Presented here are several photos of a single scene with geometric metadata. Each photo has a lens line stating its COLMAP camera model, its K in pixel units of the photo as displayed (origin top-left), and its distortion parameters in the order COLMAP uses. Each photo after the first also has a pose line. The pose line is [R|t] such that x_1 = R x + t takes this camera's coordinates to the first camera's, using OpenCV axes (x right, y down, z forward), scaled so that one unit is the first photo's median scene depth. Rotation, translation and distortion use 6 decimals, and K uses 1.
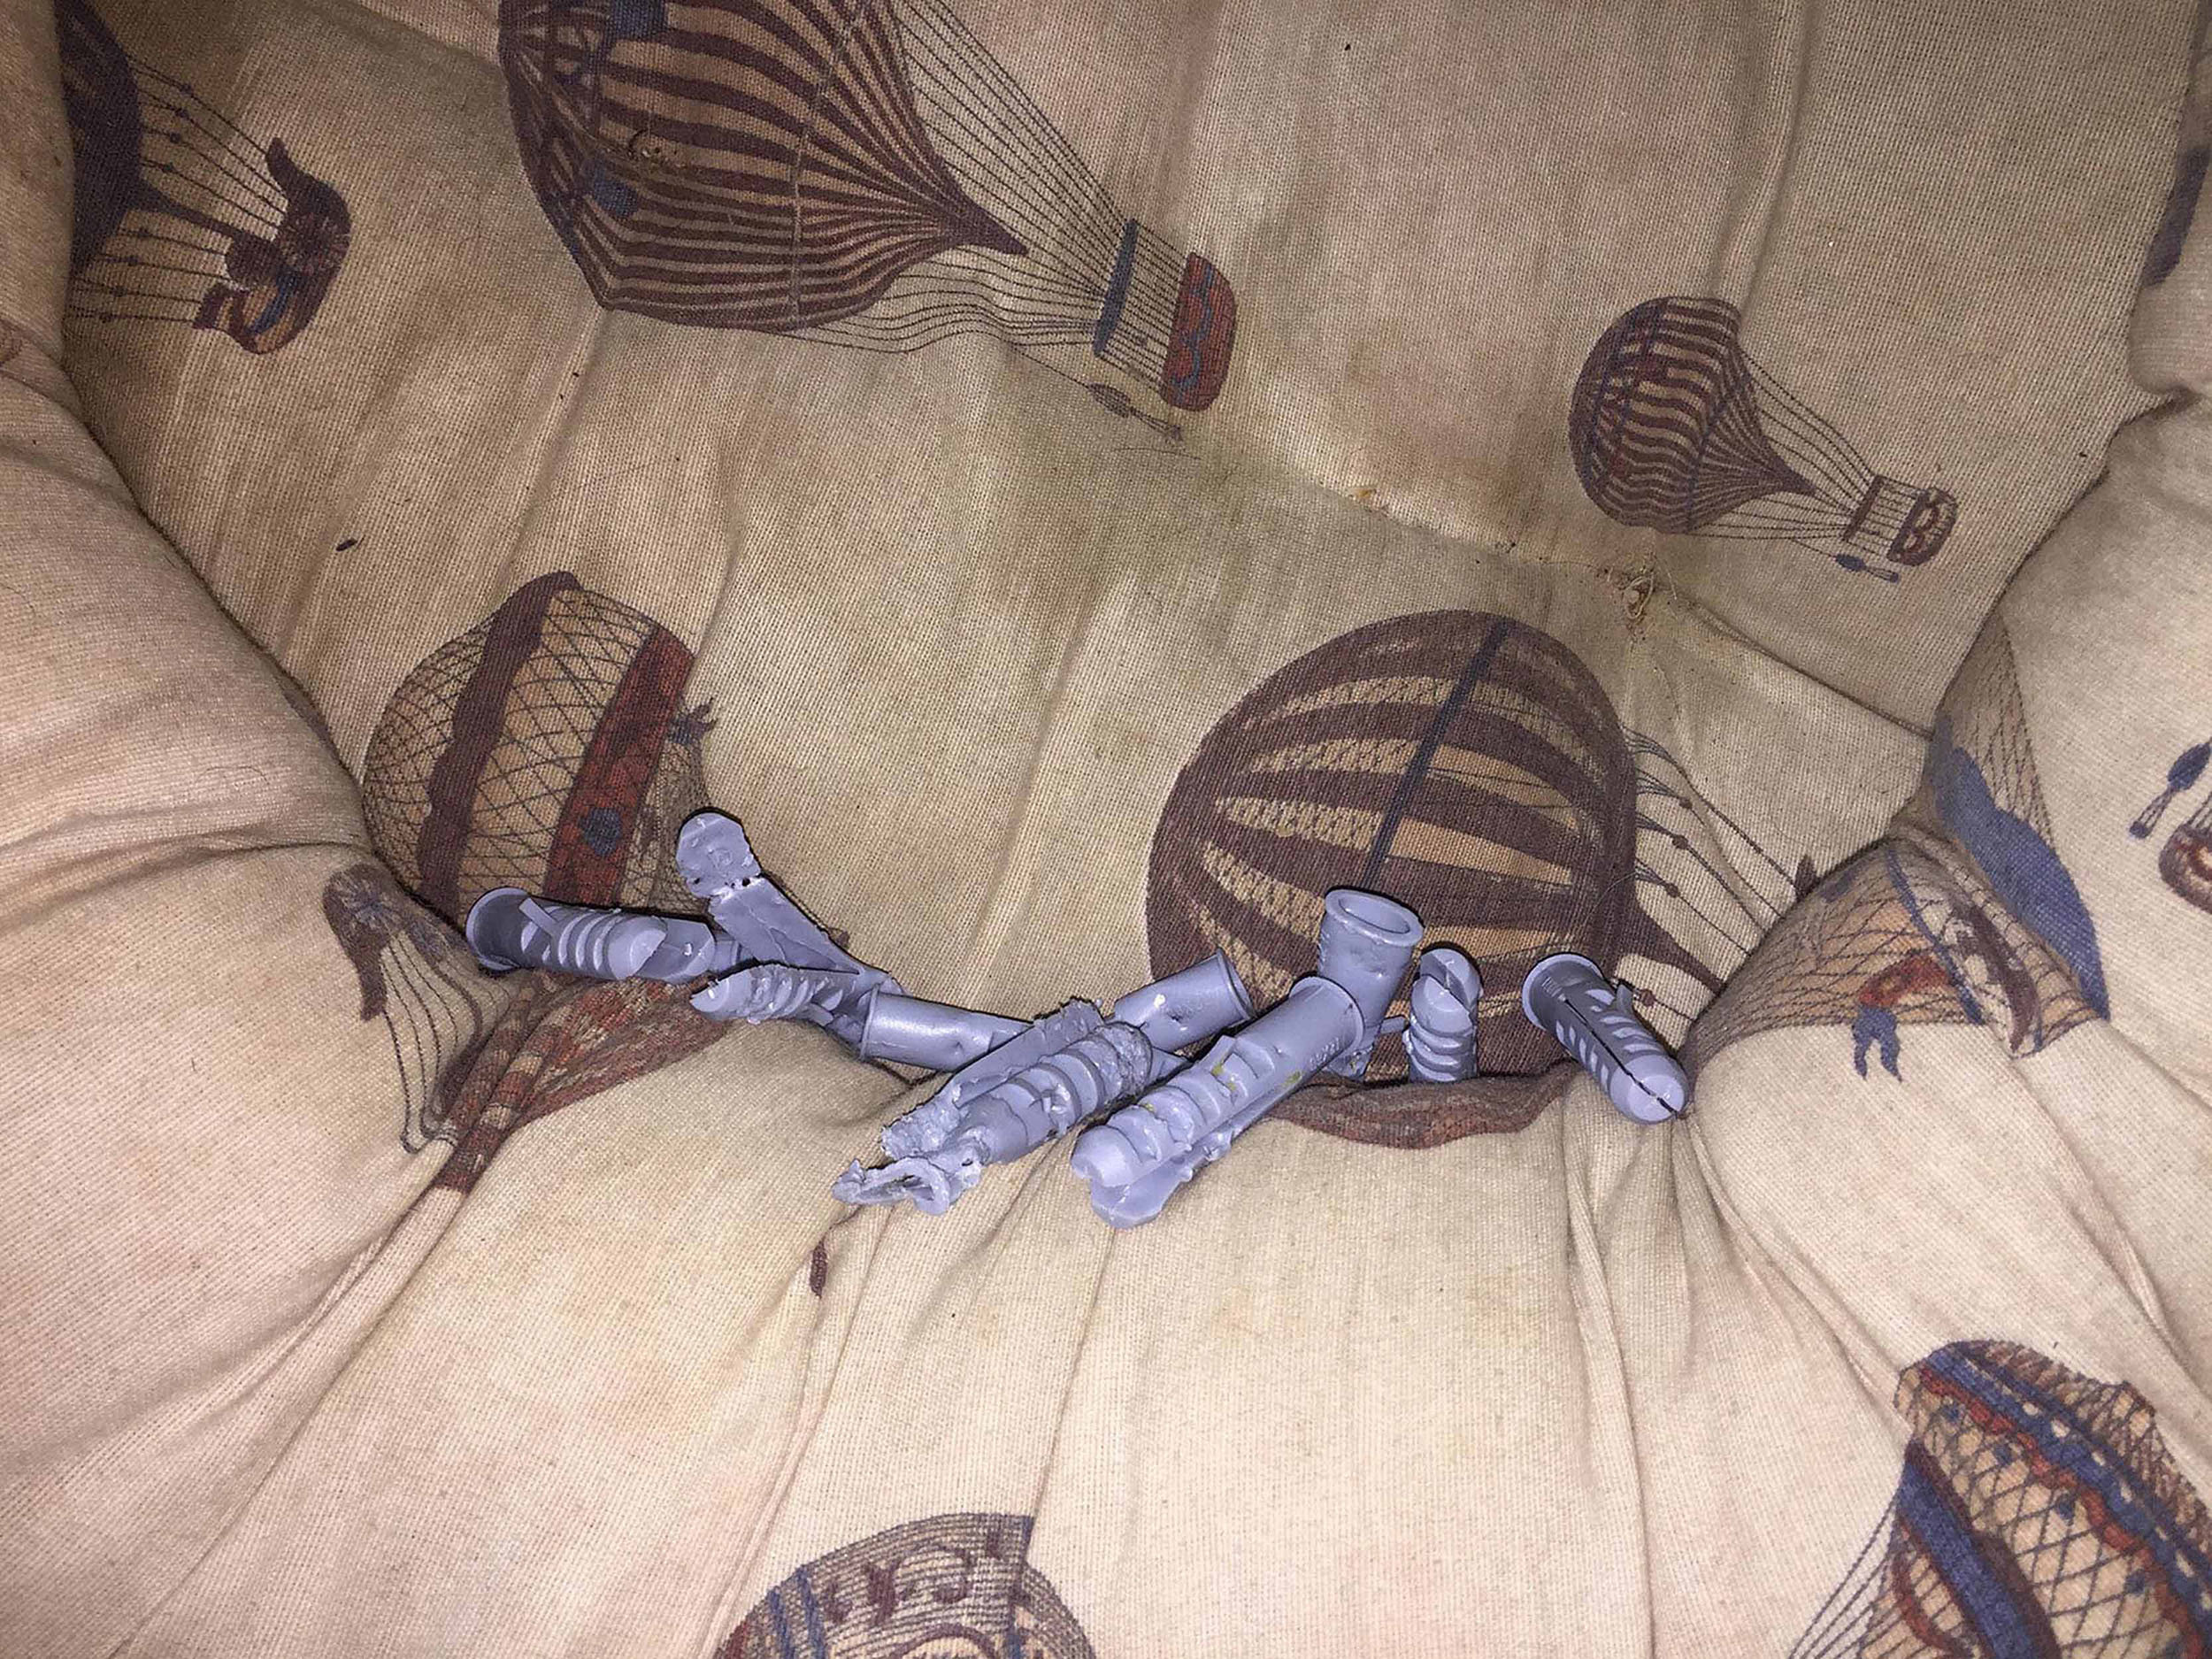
lens RADIAL K [[1956.5, 0, 1102.3], [0, 1956.5, 829.6], [0, 0, 1]] dist [0.048421, -0.030927]
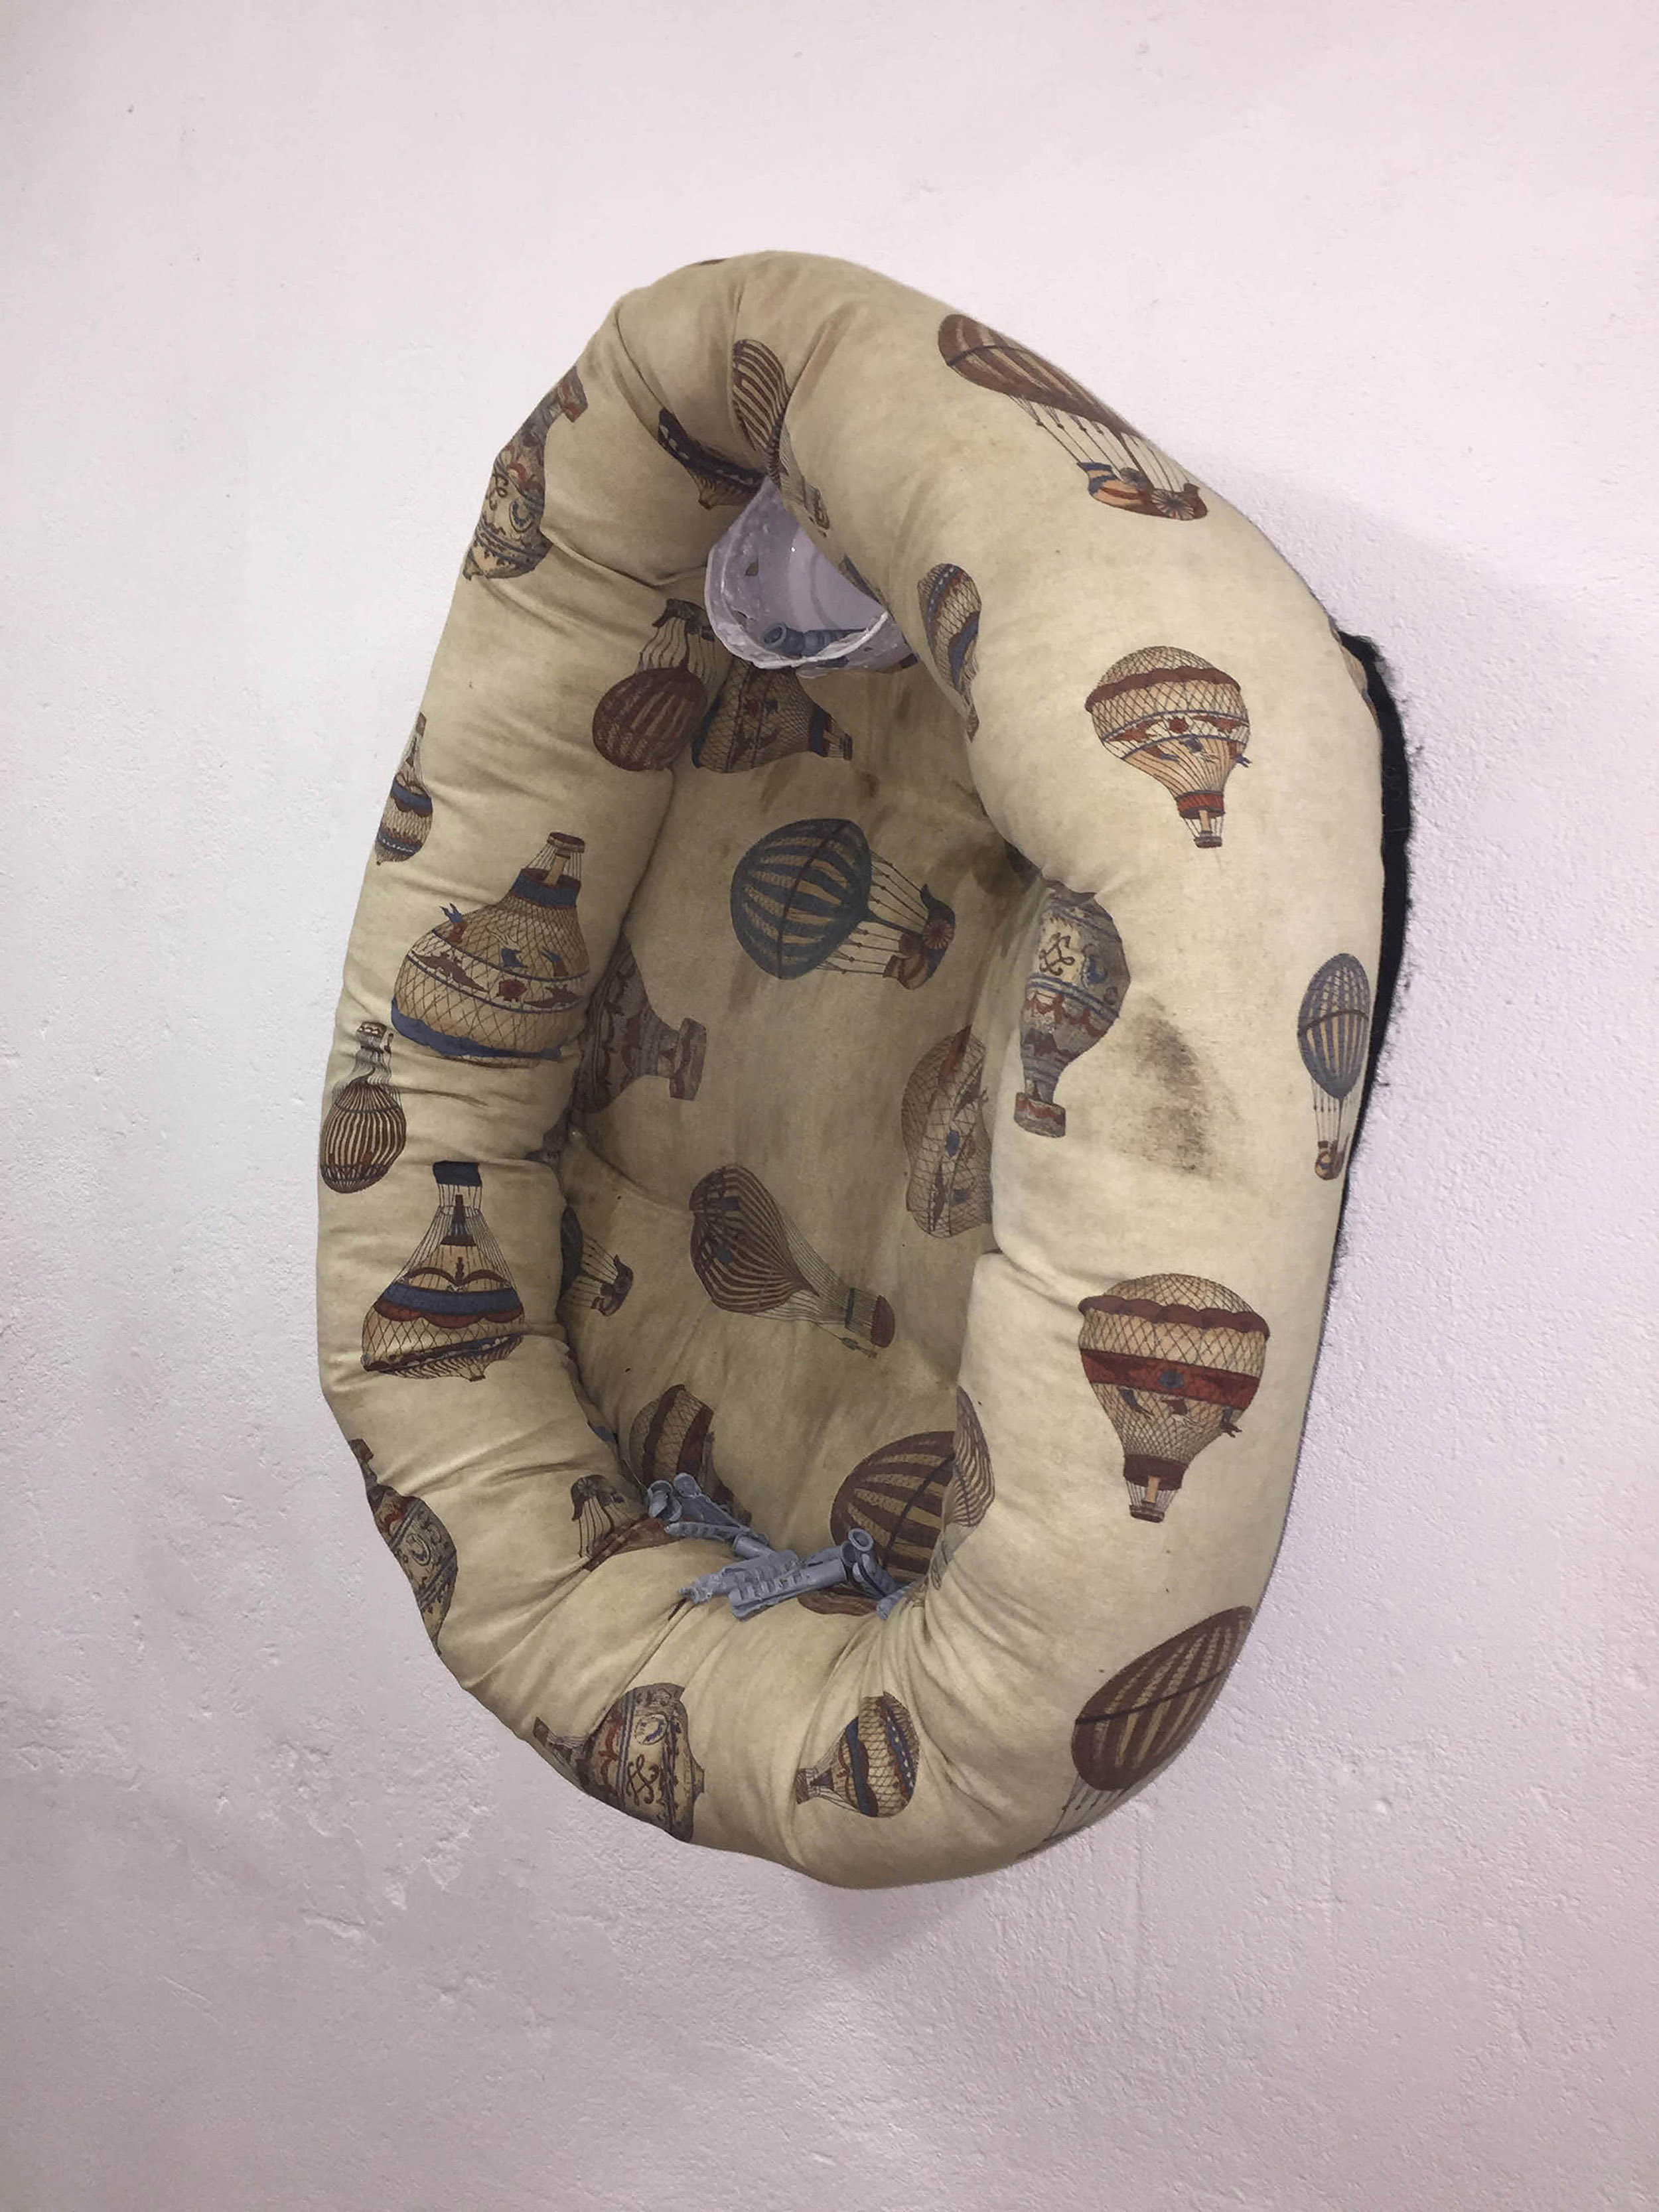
lens RADIAL K [[1956.6, 0, 831.2], [0, 1956.6, 1099.8], [0, 0, 1]] dist [0.048421, -0.030927]
pose [[0.819489, 0.052432, -0.570691, 1.710047], [-0.100599, 0.993505, -0.053179, -0.443434], [0.564196, 0.100991, 0.819441, -1.514045]]
